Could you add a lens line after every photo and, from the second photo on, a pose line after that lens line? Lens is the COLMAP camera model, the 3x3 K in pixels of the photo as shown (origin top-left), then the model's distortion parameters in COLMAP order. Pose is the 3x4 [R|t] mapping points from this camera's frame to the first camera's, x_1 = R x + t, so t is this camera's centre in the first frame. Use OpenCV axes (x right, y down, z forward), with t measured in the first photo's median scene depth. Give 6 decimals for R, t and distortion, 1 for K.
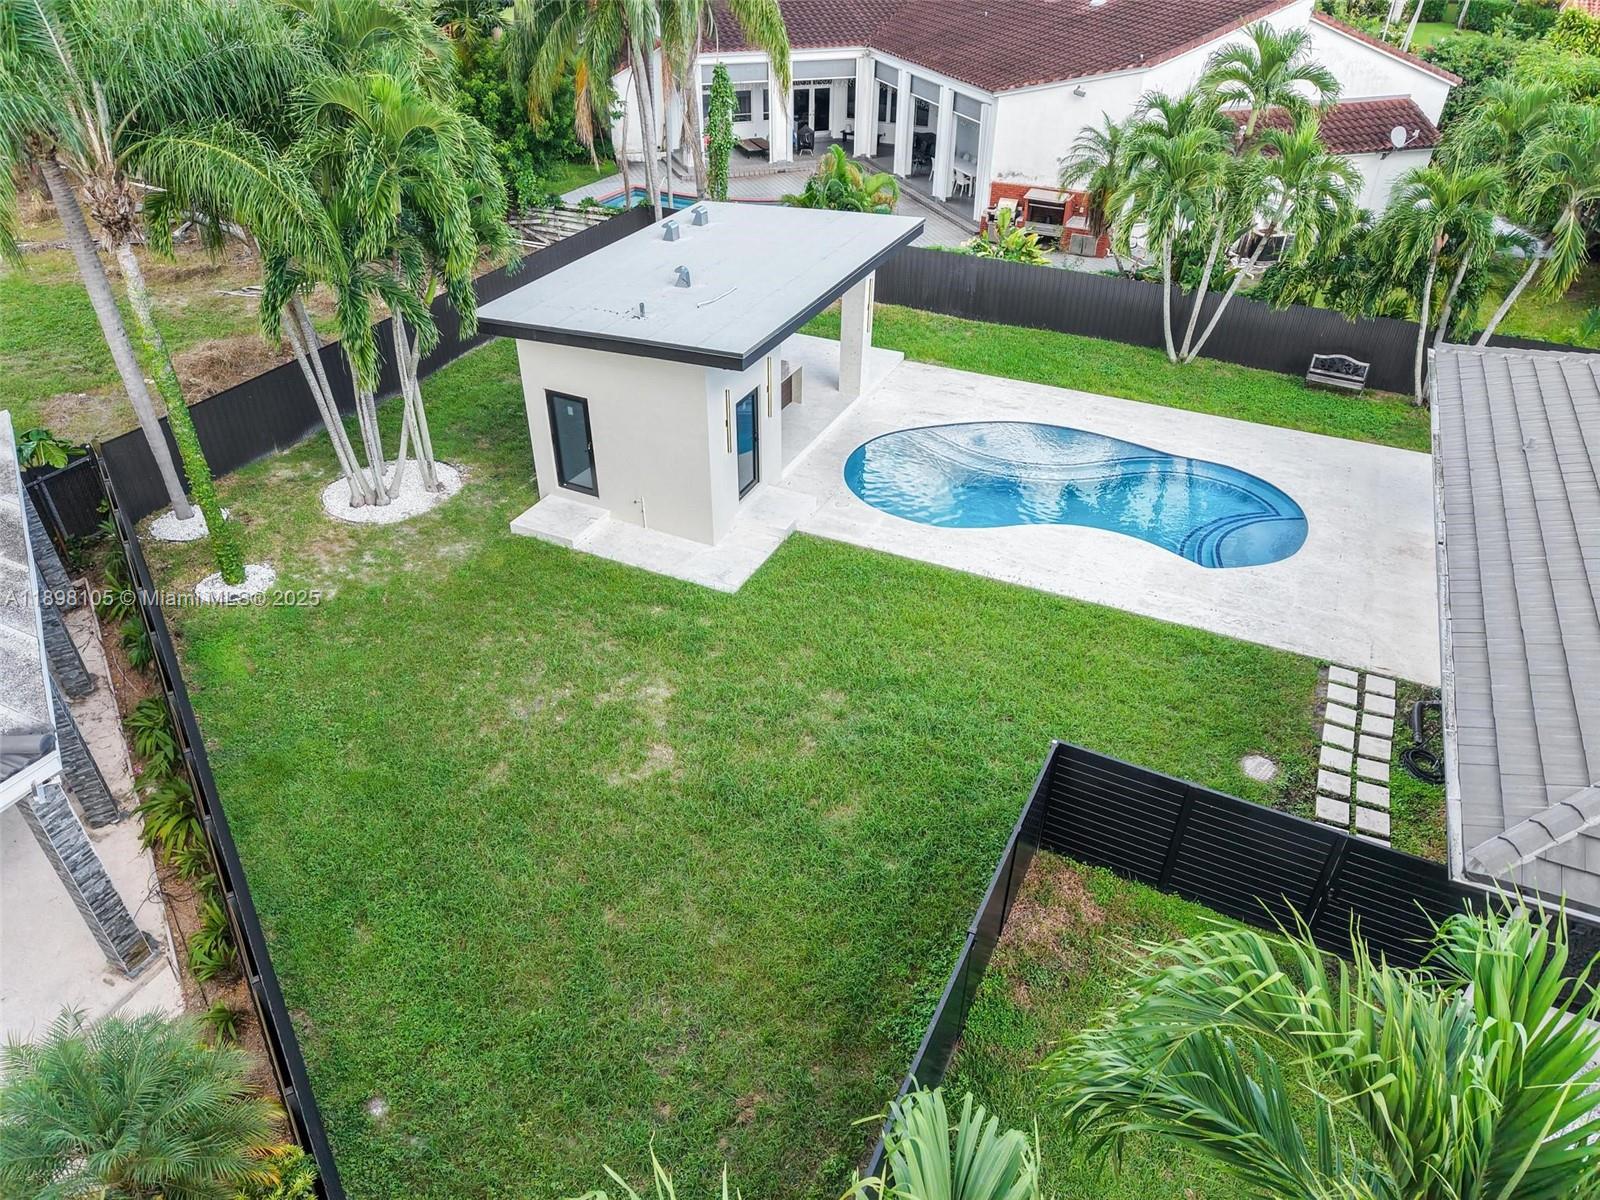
lens RADIAL K [[1070.2, 0, 795.3], [0, 1070.2, 600.7], [0, 0, 1]] dist [0.031984, -0.042543]
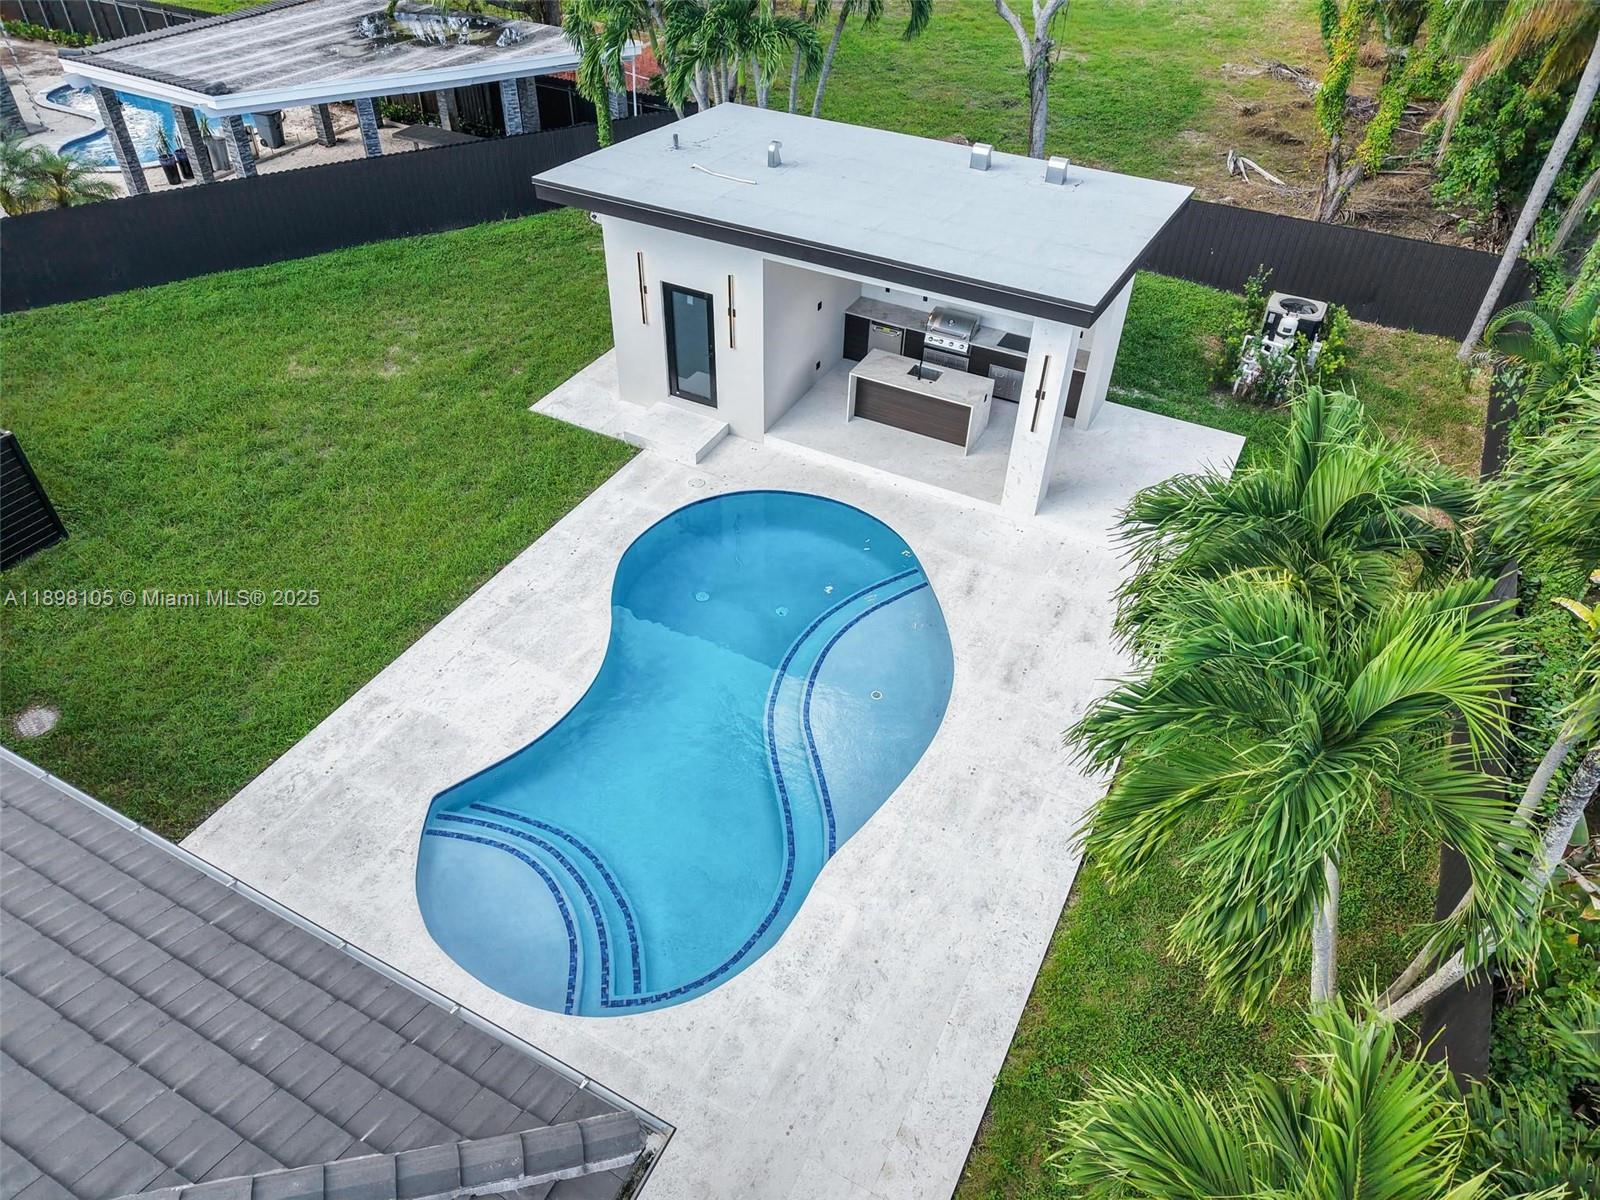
lens RADIAL K [[1070.2, 0, 795.3], [0, 1070.2, 600.7], [0, 0, 1]] dist [0.031984, -0.042543]
pose [[-0.042415, 0.649584, -0.759106, 0.584906], [-0.584209, 0.600235, 0.546277, -0.428418], [0.810494, 0.466647, 0.354034, 0.667435]]
